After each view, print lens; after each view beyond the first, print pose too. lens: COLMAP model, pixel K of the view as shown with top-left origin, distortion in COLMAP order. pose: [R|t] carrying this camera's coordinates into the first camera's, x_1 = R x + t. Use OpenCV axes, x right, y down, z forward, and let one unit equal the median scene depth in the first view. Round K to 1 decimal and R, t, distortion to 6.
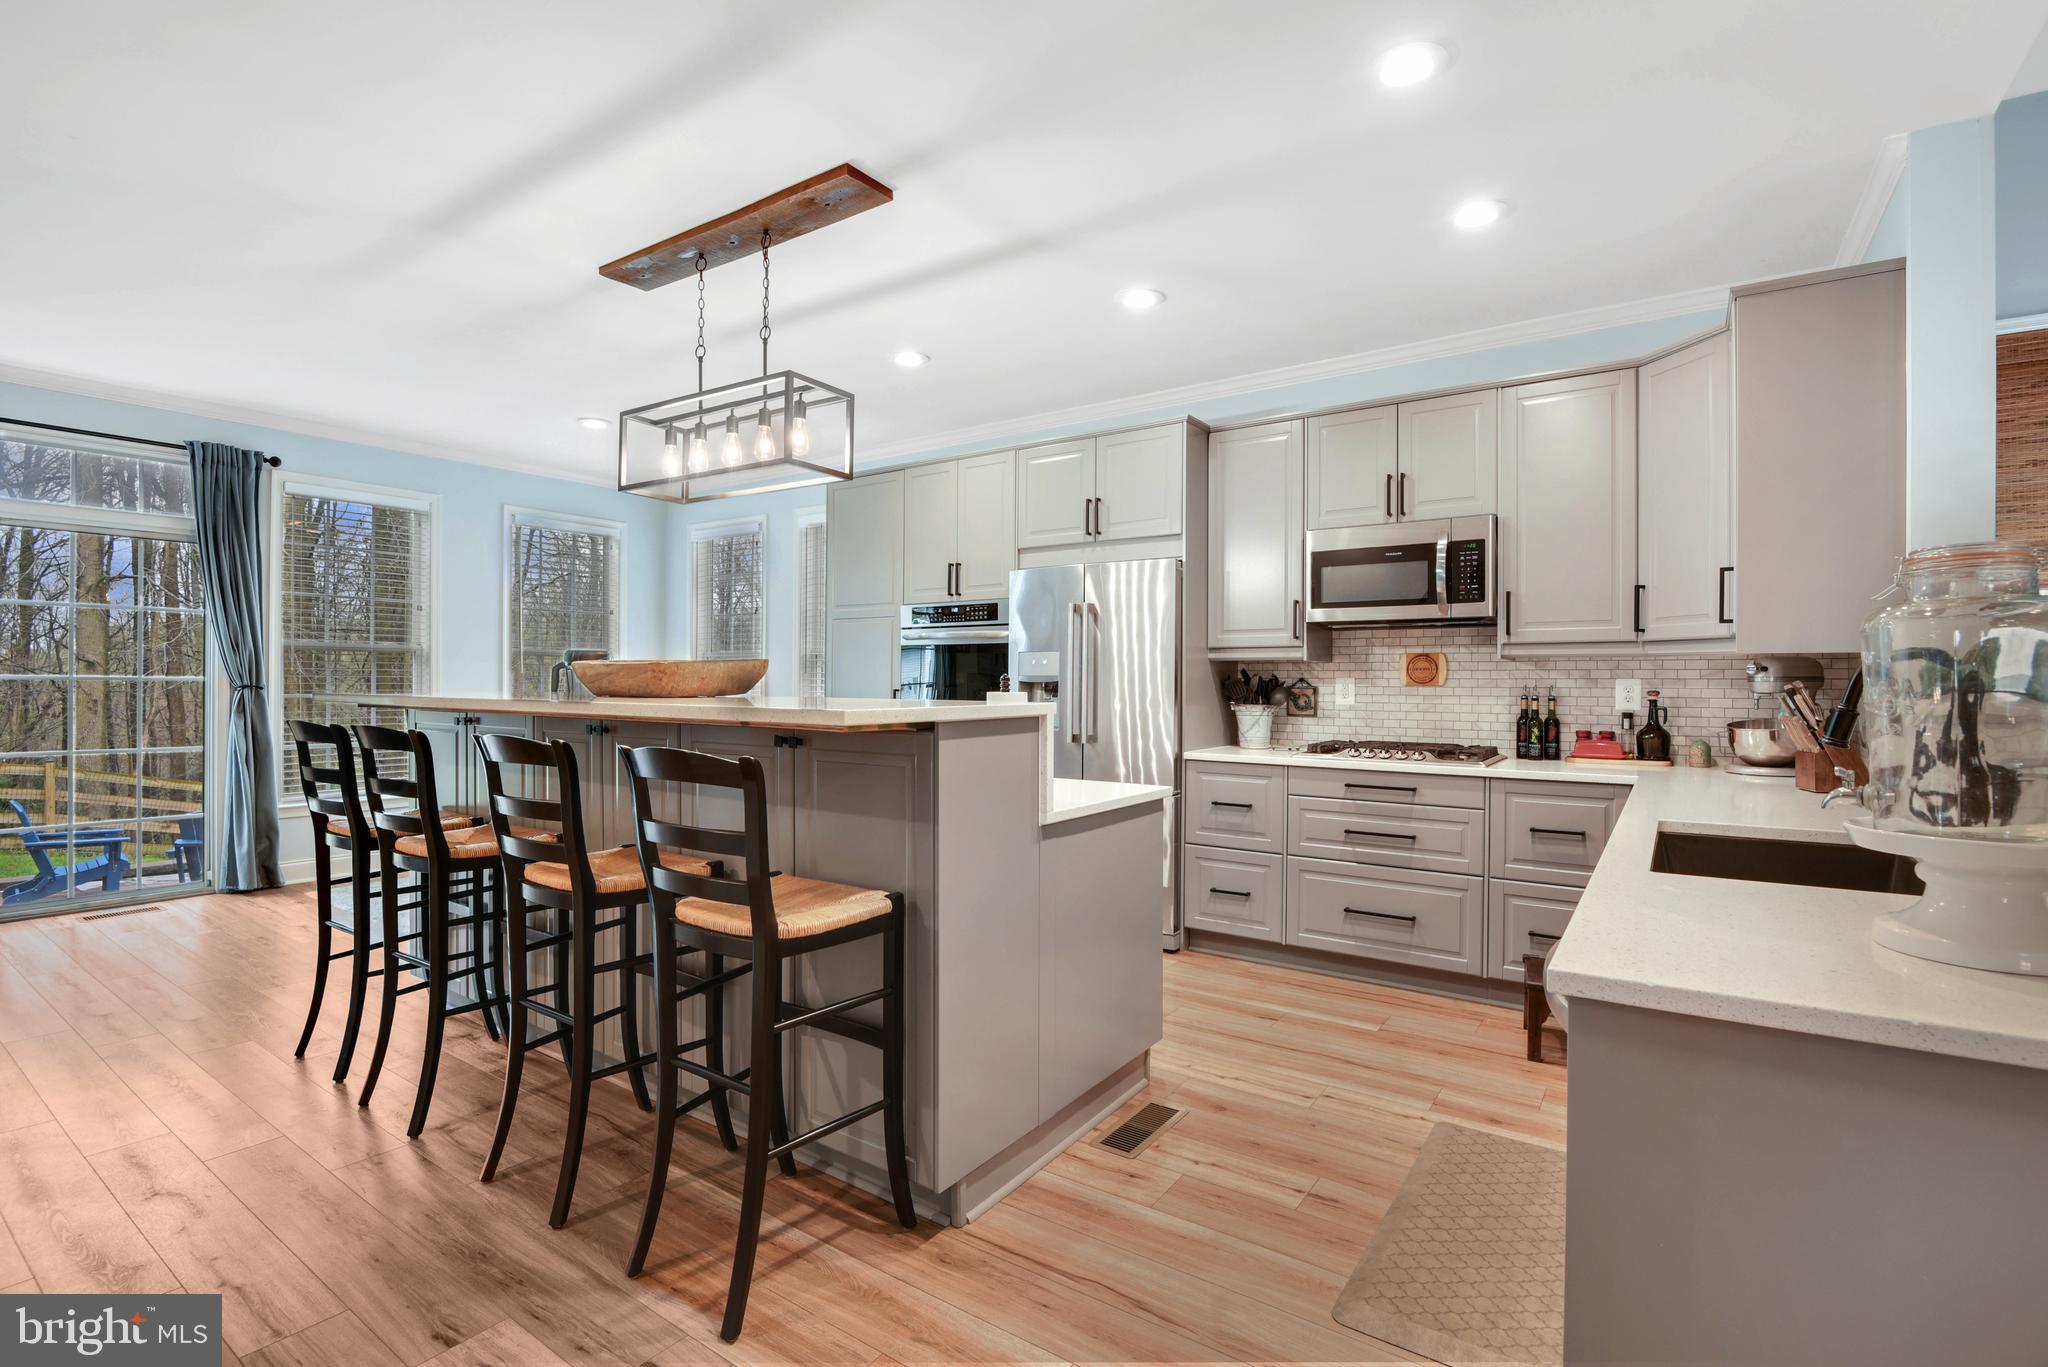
lens RADIAL K [[950.6, 0, 1014.9], [0, 950.6, 682.6], [0, 0, 1]] dist [-0.015537, -0.000994]
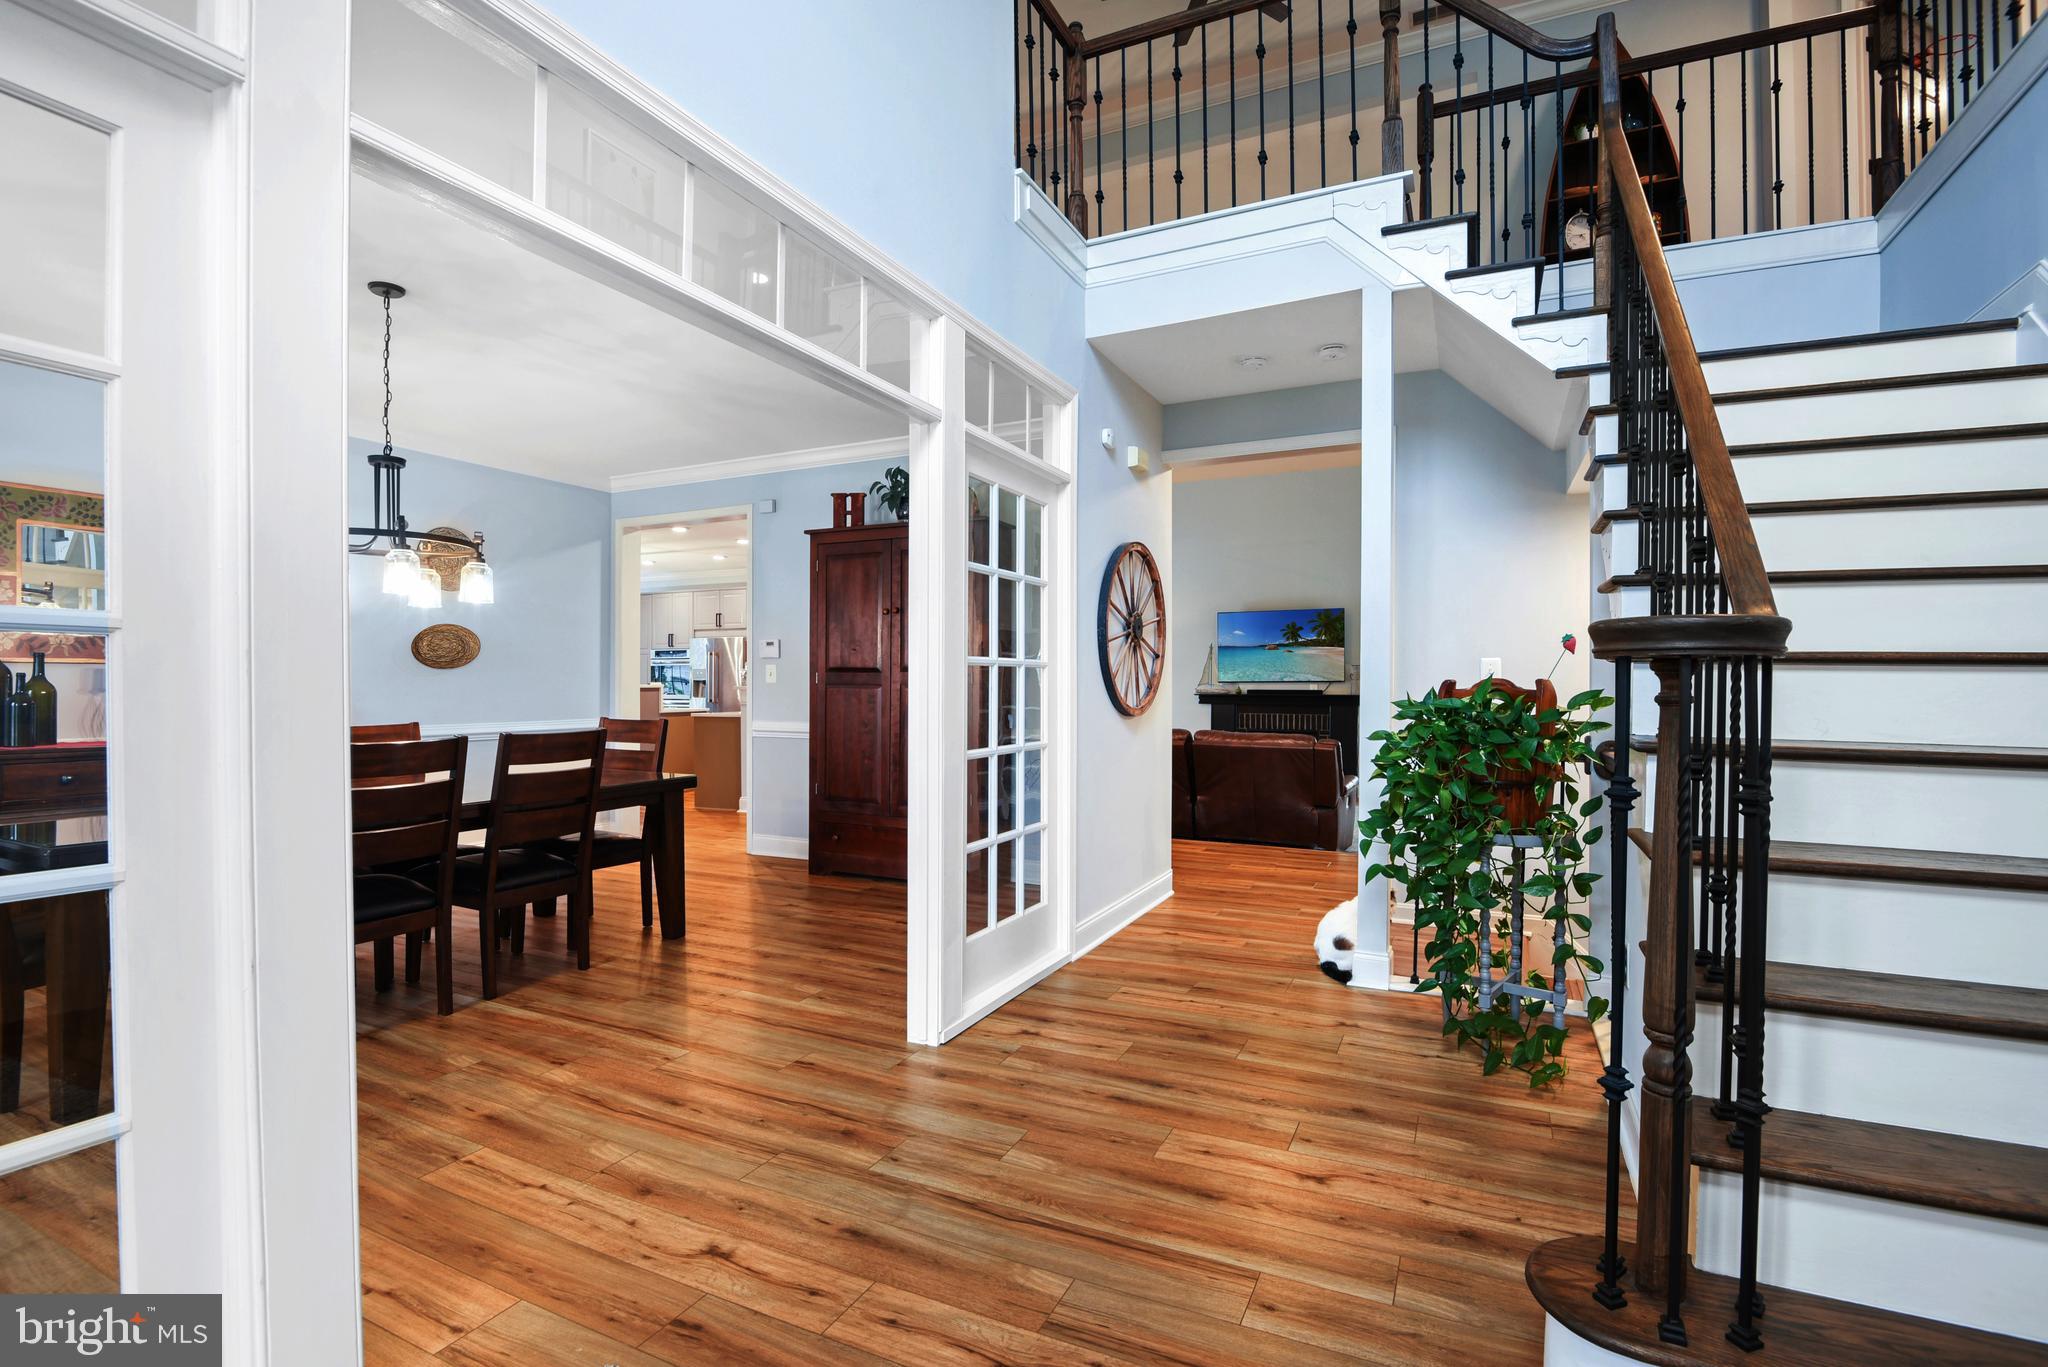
lens RADIAL K [[939.6, 0, 1022.6], [0, 939.6, 689.8], [0, 0, 1]] dist [-0.015038, -0.007649]
pose [[0.985637, 0.000633, 0.168875, 0.545104], [-0.001626, 0.999982, 0.005743, 0.011584], [-0.168868, -0.005935, 0.985621, -2.022061]]
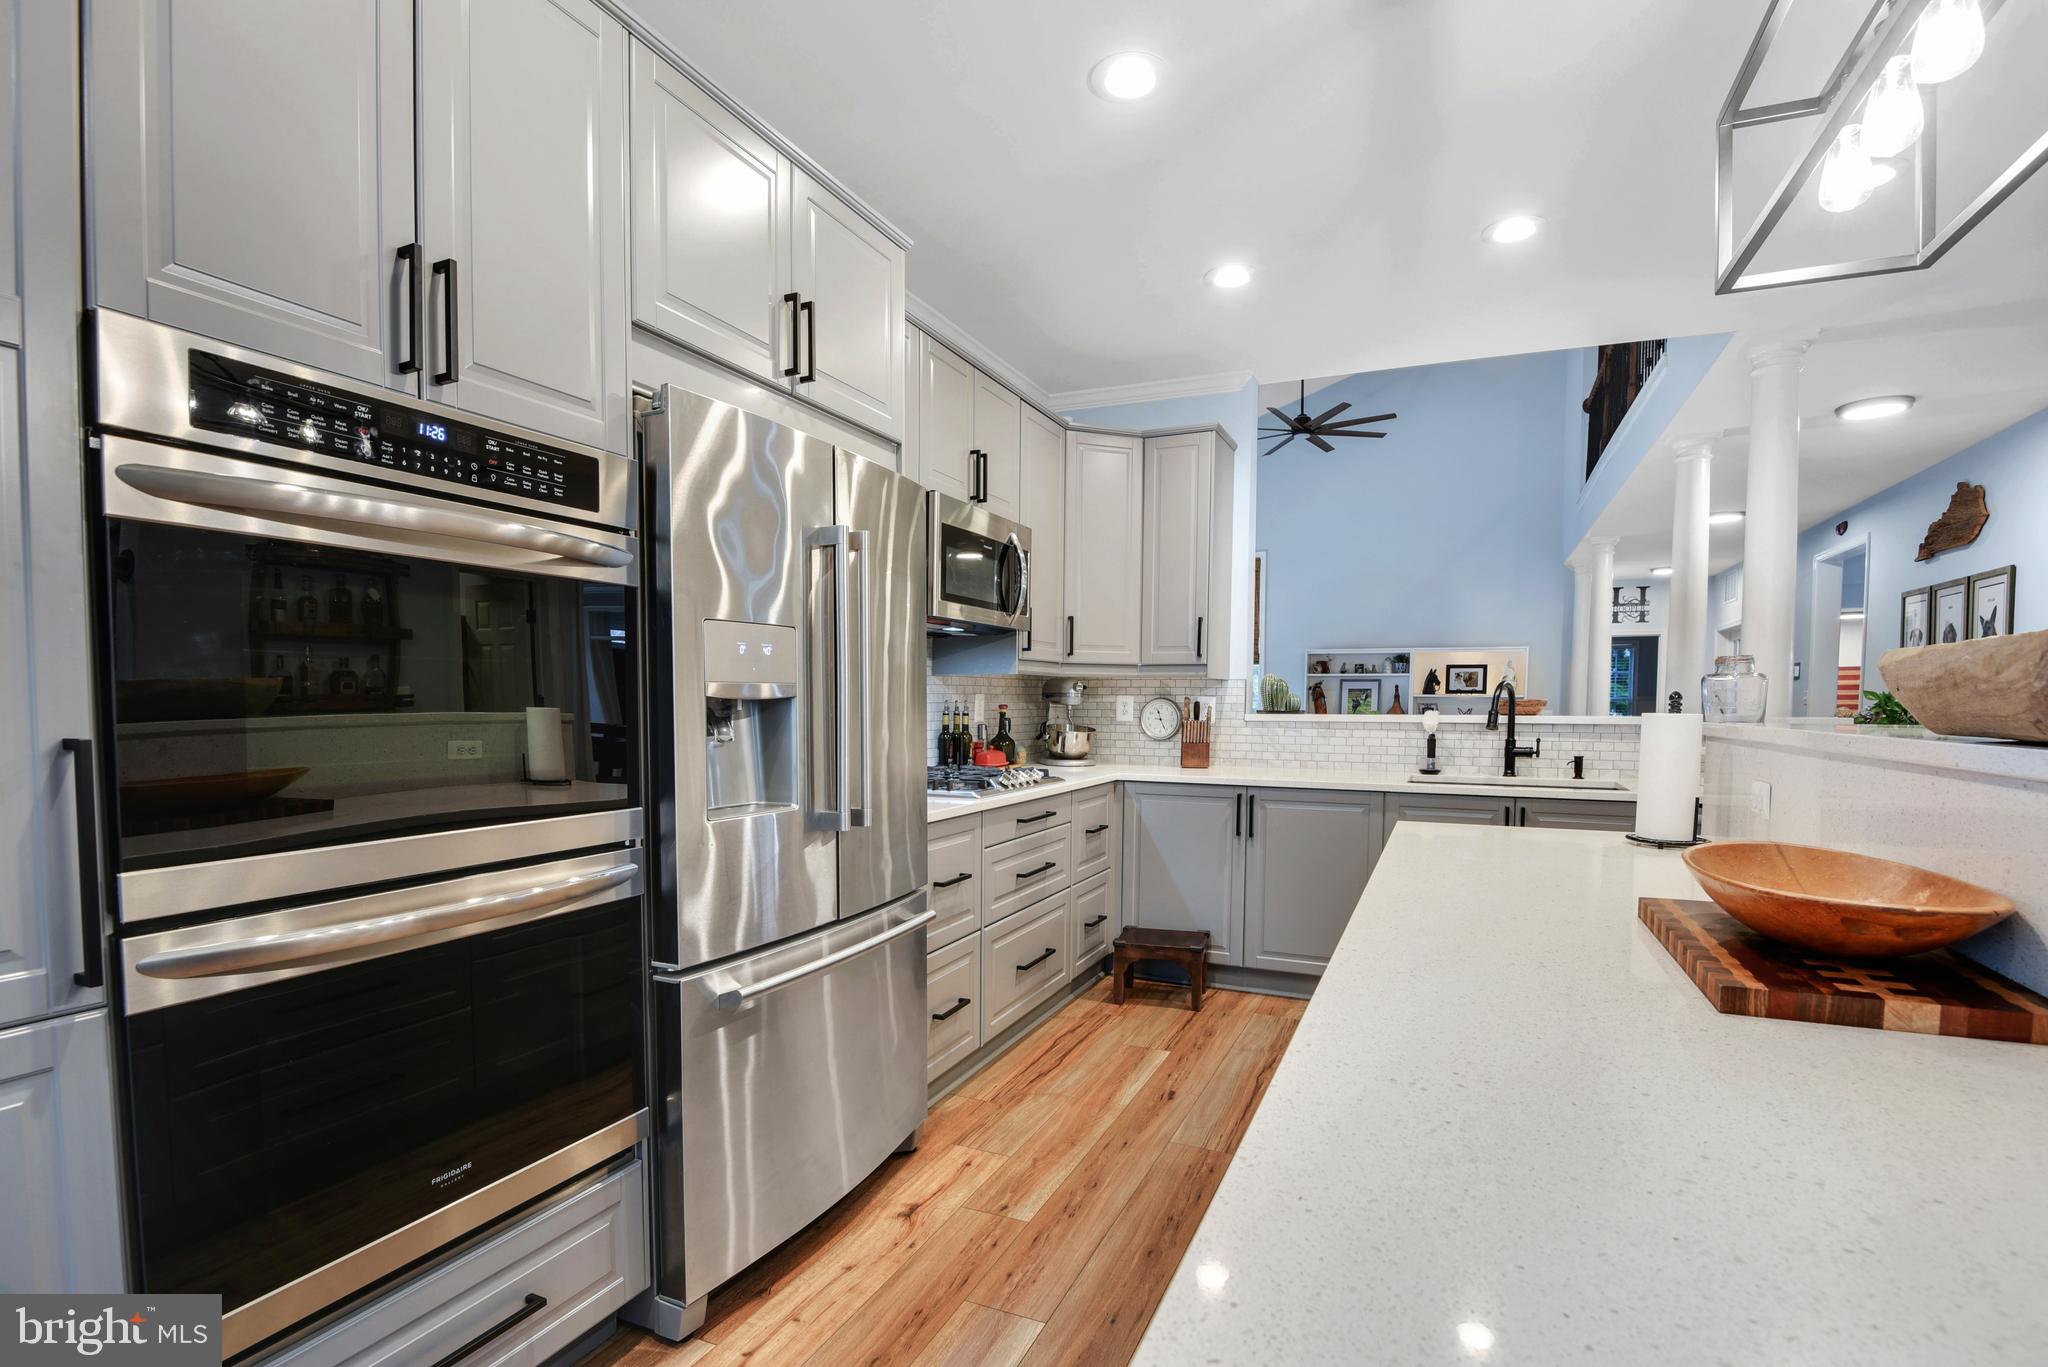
lens RADIAL K [[960.4, 0, 1019.2], [0, 960.4, 745.3], [0, 0, 1]] dist [-0.022513, -0.000500]
pose [[-0.187356, -0.050984, 0.980968, -0.448437], [-0.000215, 0.998654, 0.051862, -0.002142], [-0.982292, 0.009506, -0.187114, 1.093793]]
